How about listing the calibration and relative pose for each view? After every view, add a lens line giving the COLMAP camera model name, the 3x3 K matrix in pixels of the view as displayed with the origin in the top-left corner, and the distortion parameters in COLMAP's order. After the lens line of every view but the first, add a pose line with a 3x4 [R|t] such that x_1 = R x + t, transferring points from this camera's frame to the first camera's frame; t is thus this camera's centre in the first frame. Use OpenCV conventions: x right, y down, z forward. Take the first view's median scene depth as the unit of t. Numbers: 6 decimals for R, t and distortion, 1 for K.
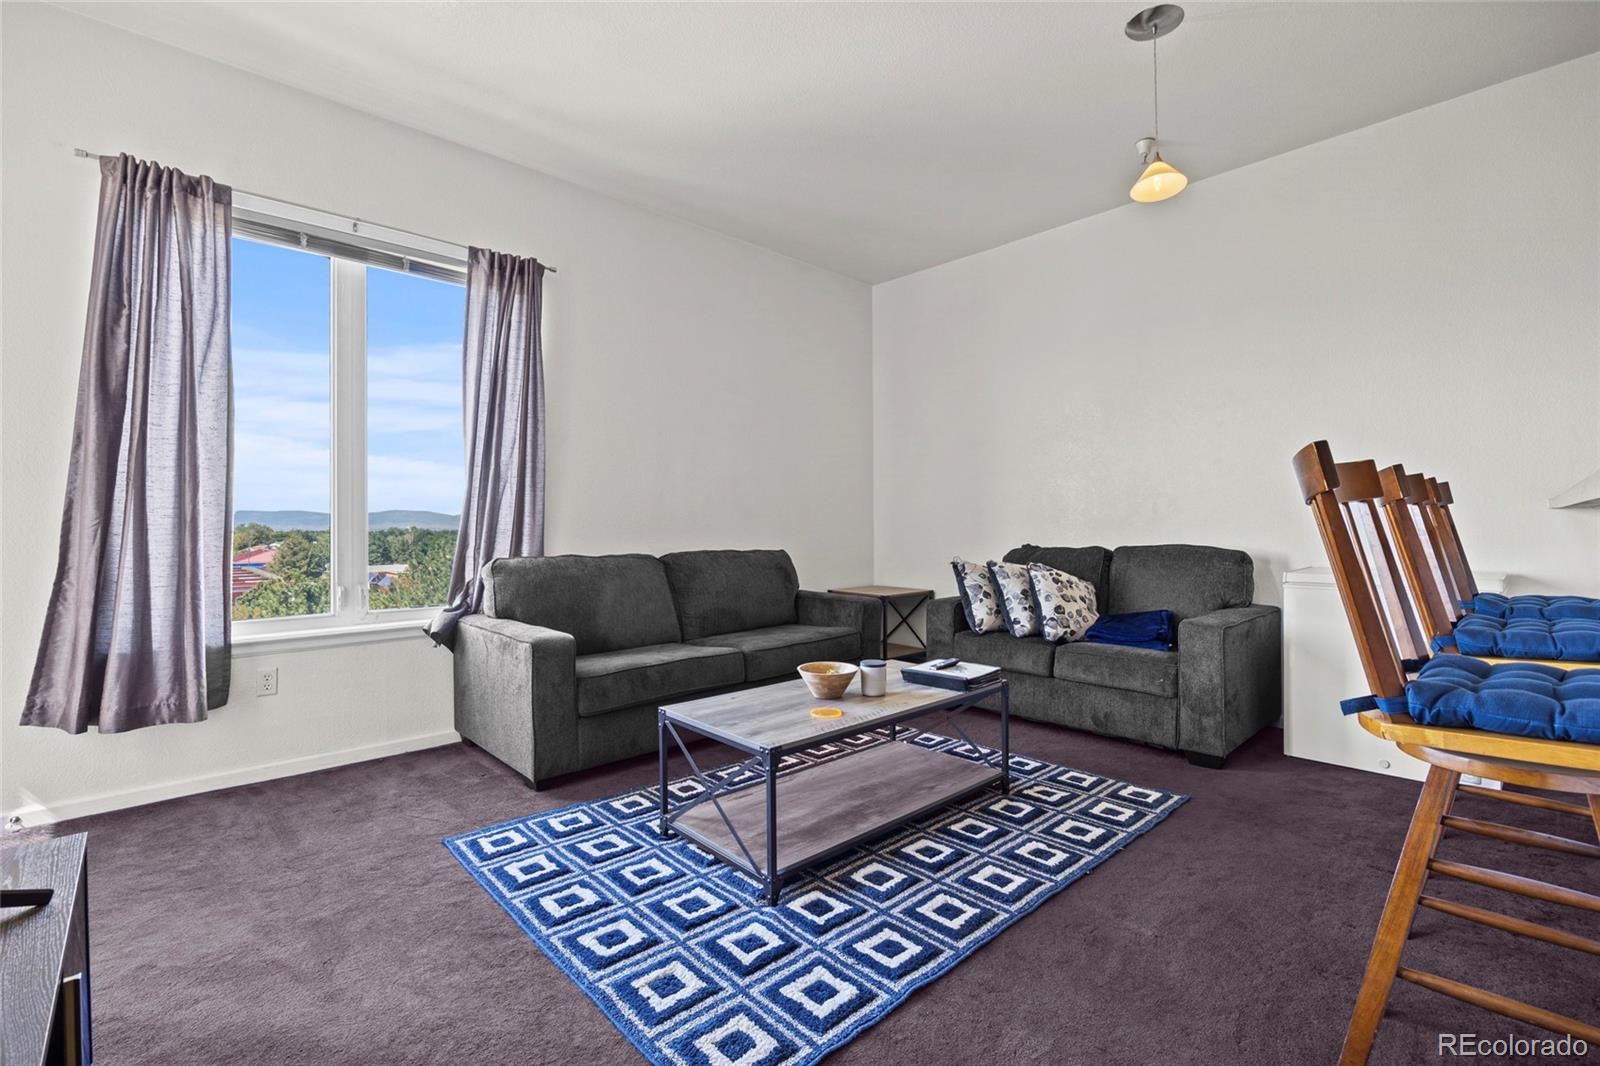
lens RADIAL K [[715.6, 0, 798.8], [0, 715.6, 531.5], [0, 0, 1]] dist [-0.011917, -0.000155]
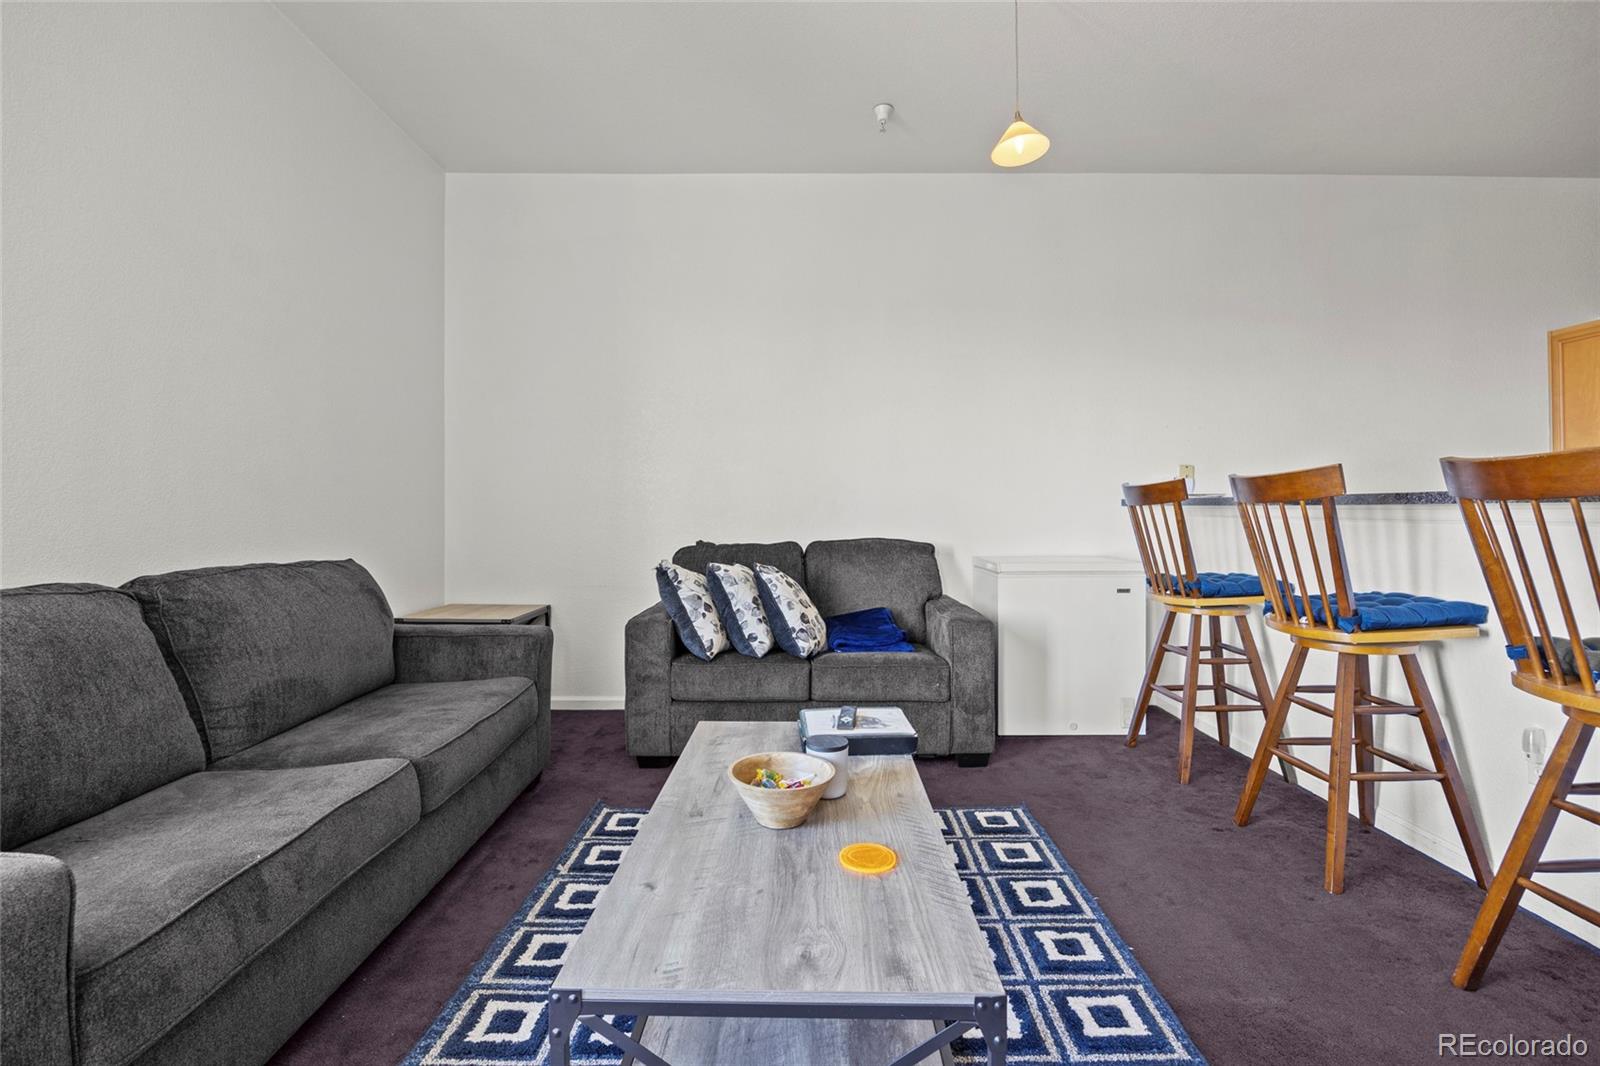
lens RADIAL K [[715.6, 0, 796.8], [0, 715.6, 521.4], [0, 0, 1]] dist [-0.011917, -0.000155]
pose [[0.677459, 0.000911, 0.735560, -0.249597], [0.007660, 0.999936, -0.008294, 0.003094], [-0.735521, 0.011253, 0.677408, 0.423469]]
